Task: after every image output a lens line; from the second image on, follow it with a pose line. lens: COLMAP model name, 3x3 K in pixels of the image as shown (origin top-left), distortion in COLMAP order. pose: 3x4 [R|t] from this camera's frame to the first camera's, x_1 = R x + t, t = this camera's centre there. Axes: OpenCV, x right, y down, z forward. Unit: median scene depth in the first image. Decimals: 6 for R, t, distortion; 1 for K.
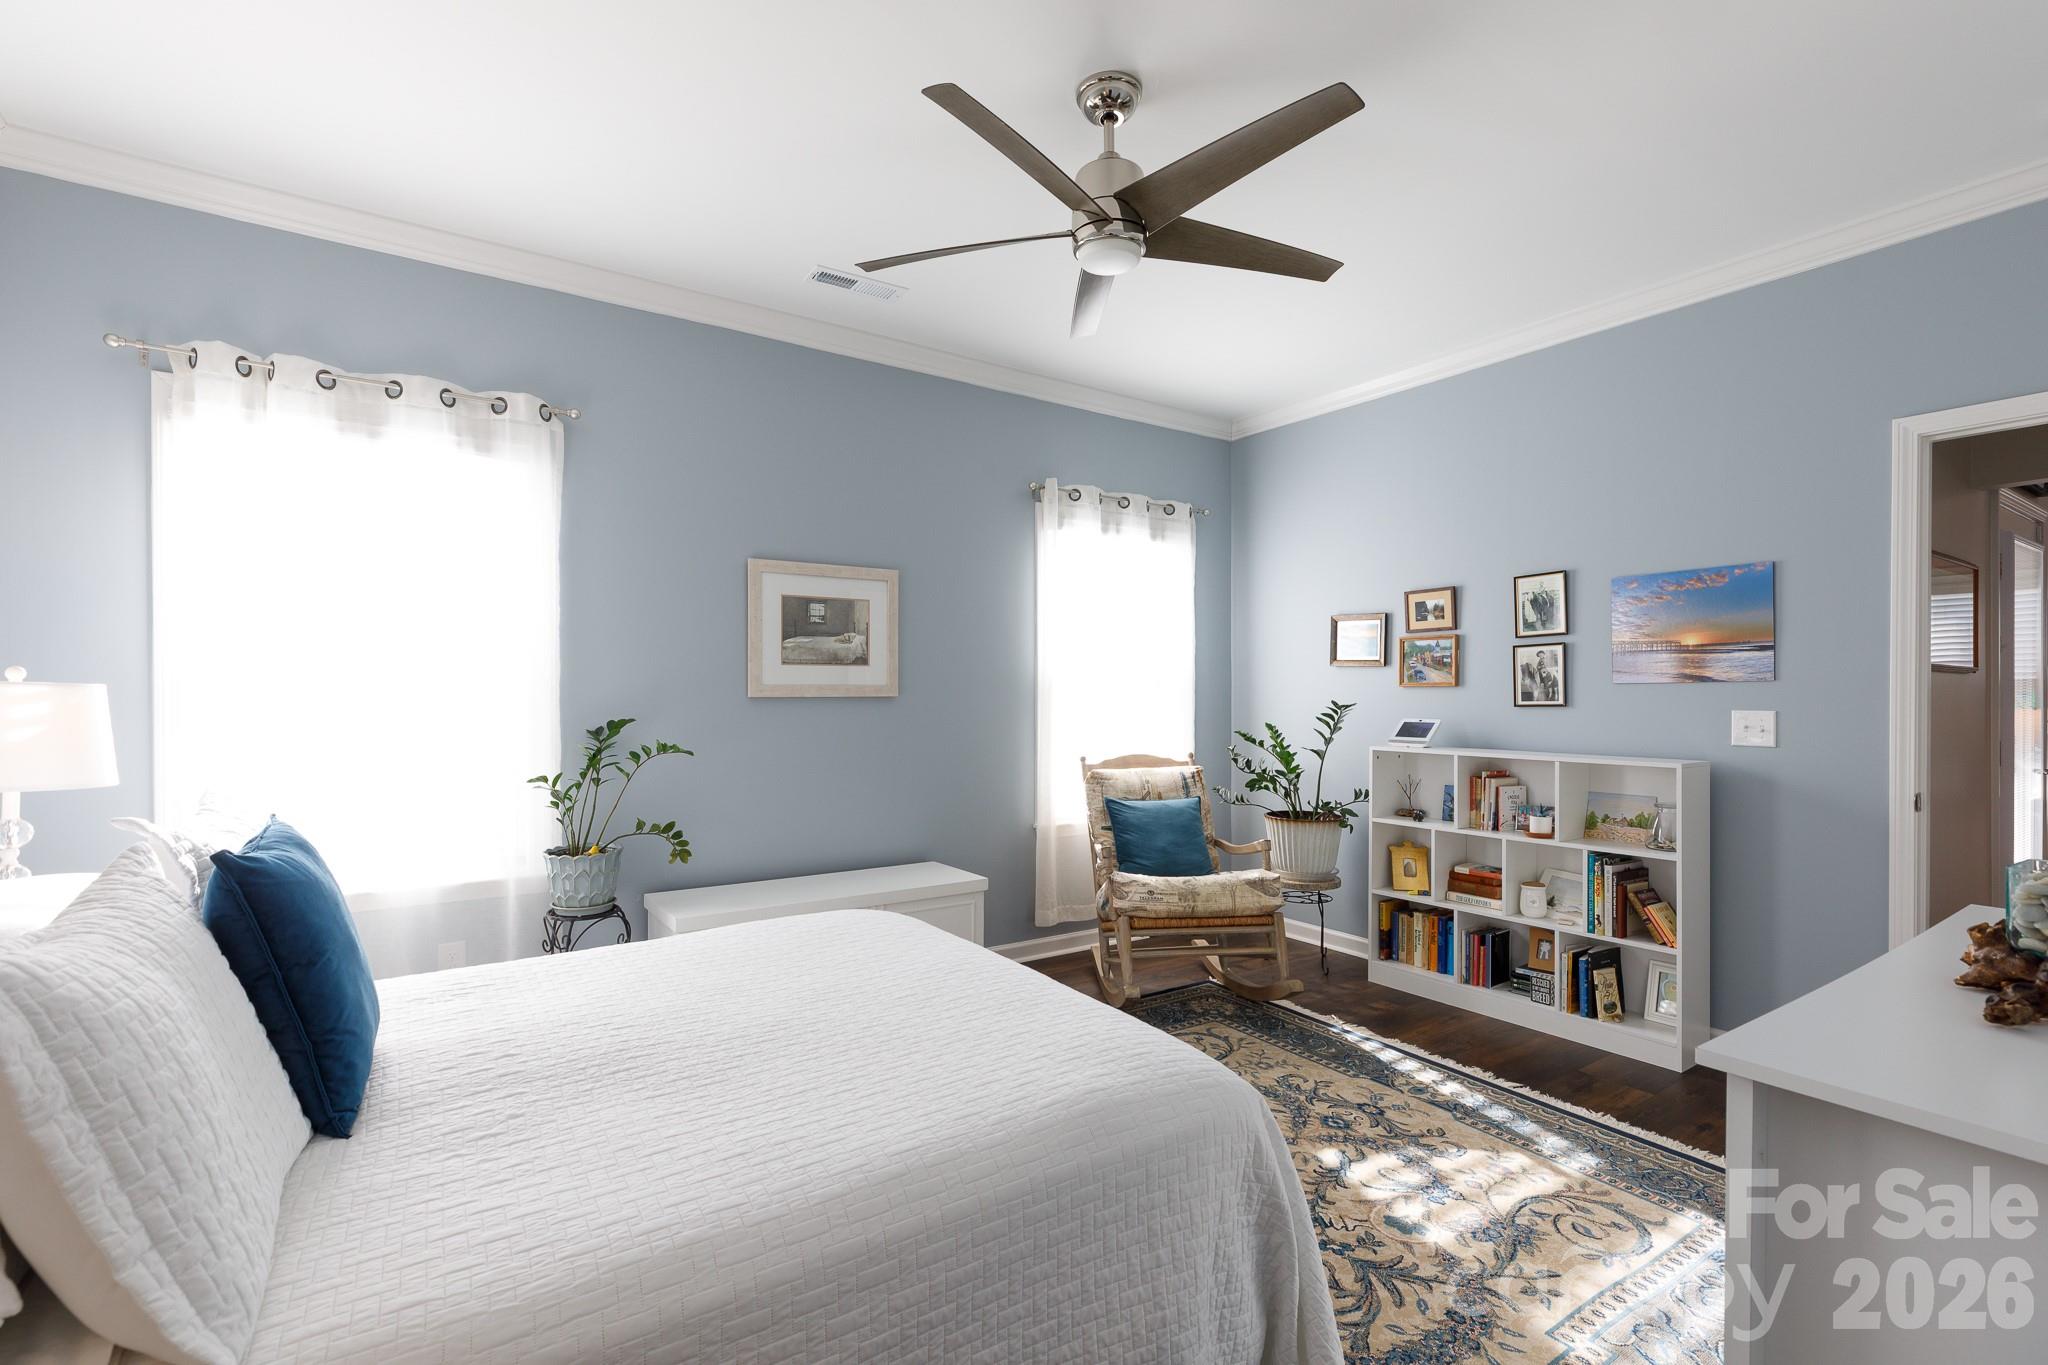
lens RADIAL K [[925.0, 0, 1026.9], [0, 925.0, 701.6], [0, 0, 1]] dist [-0.000042, 0.000330]
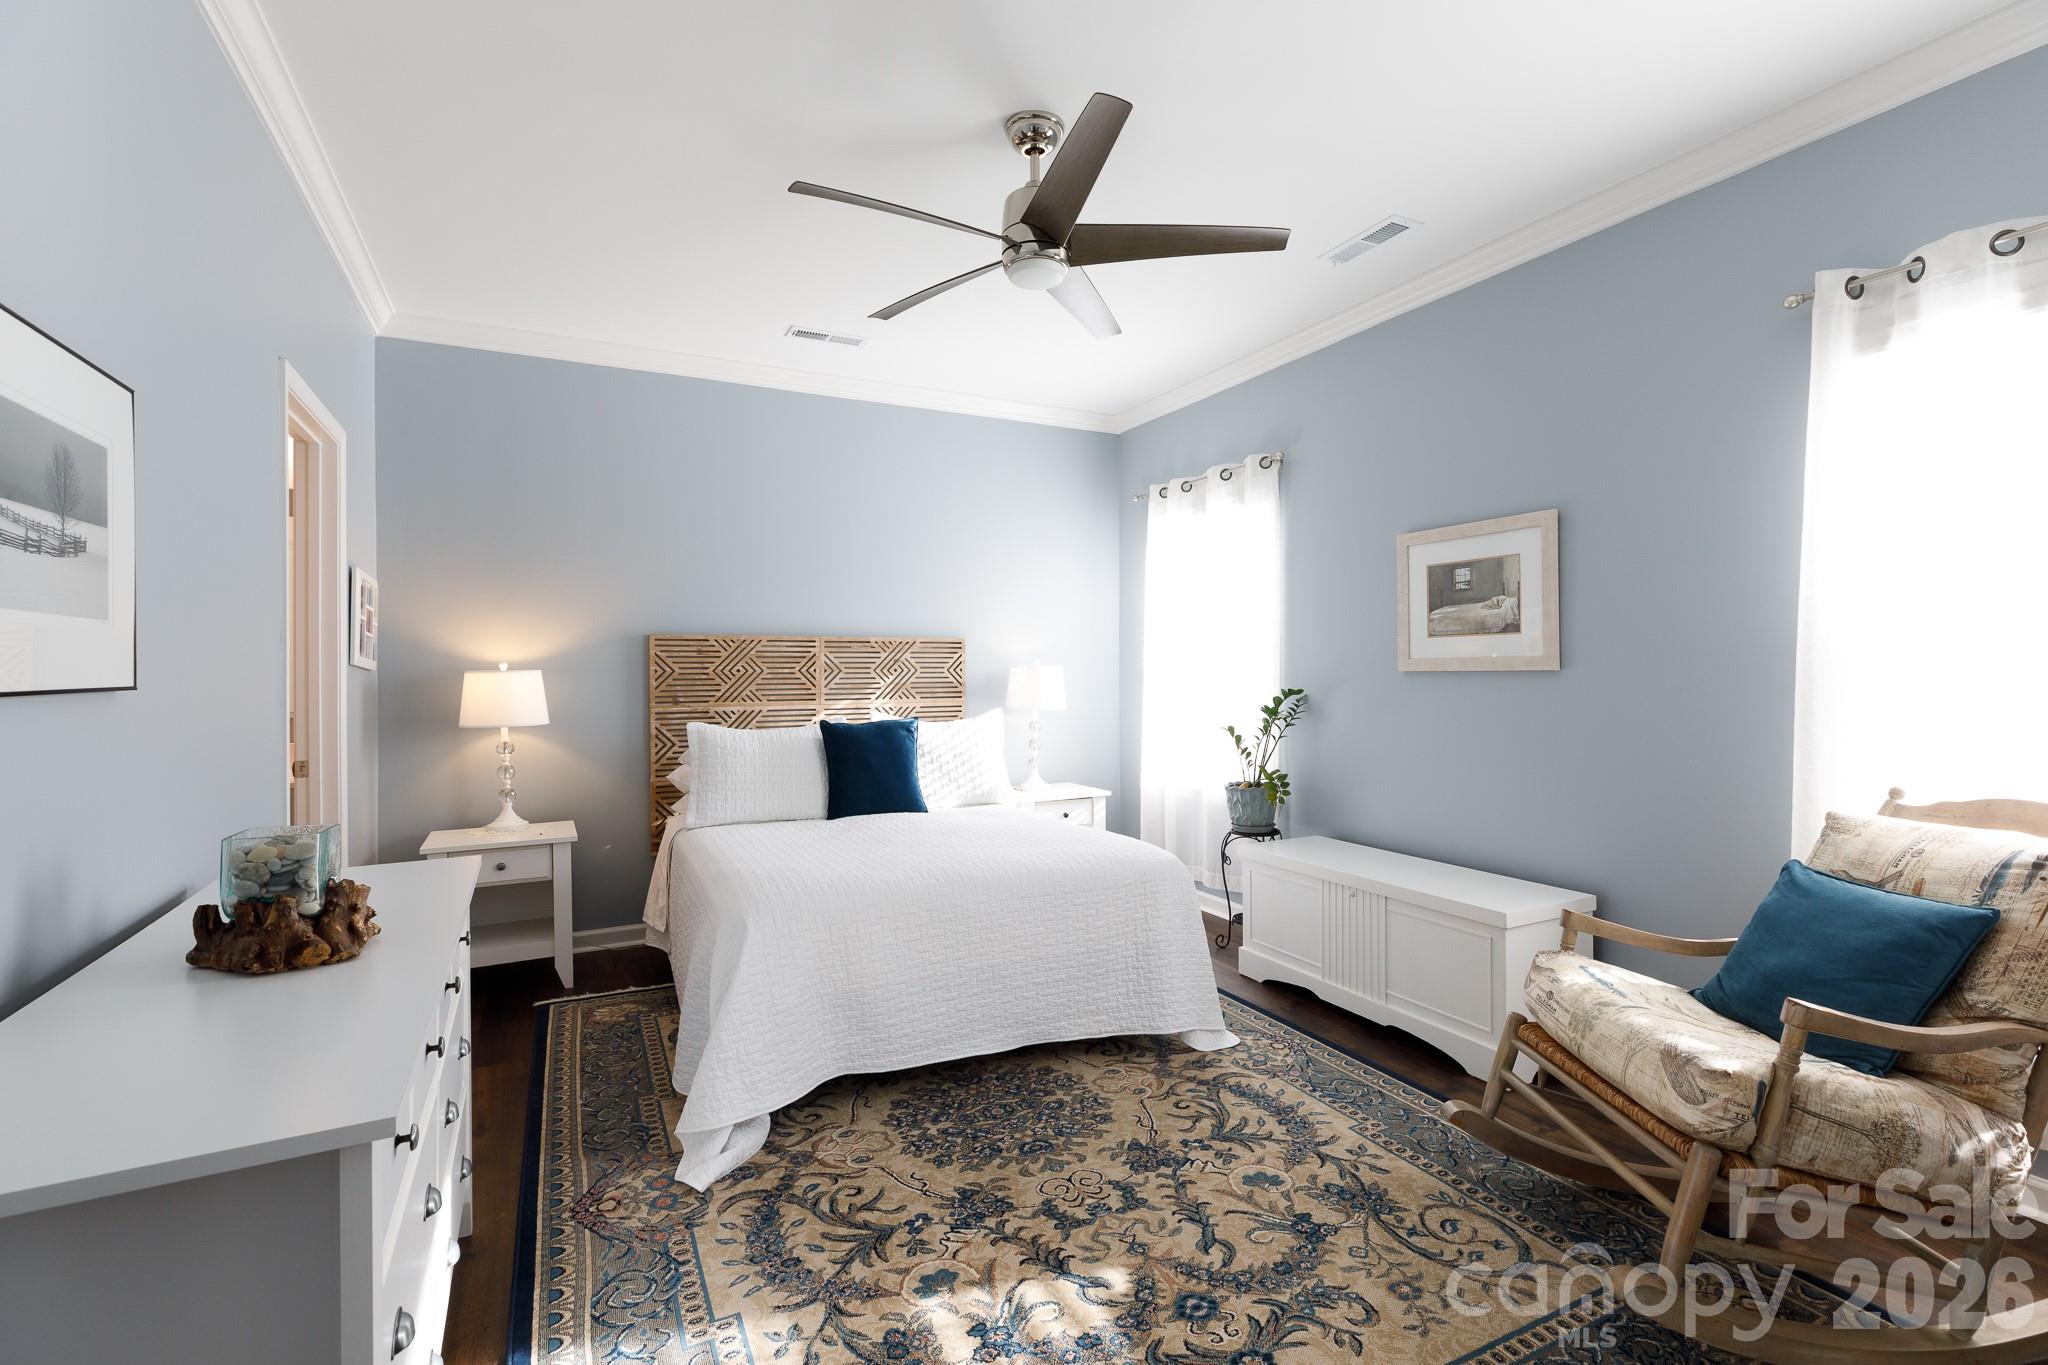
lens RADIAL K [[925.0, 0, 1026.5], [0, 925.0, 673.9], [0, 0, 1]] dist [-0.000042, 0.000330]
pose [[-0.129014, 0.000100, -0.991643, 0.754138], [-0.003591, 0.999993, 0.000568, -0.001283], [0.991636, 0.003634, -0.129013, 0.717825]]
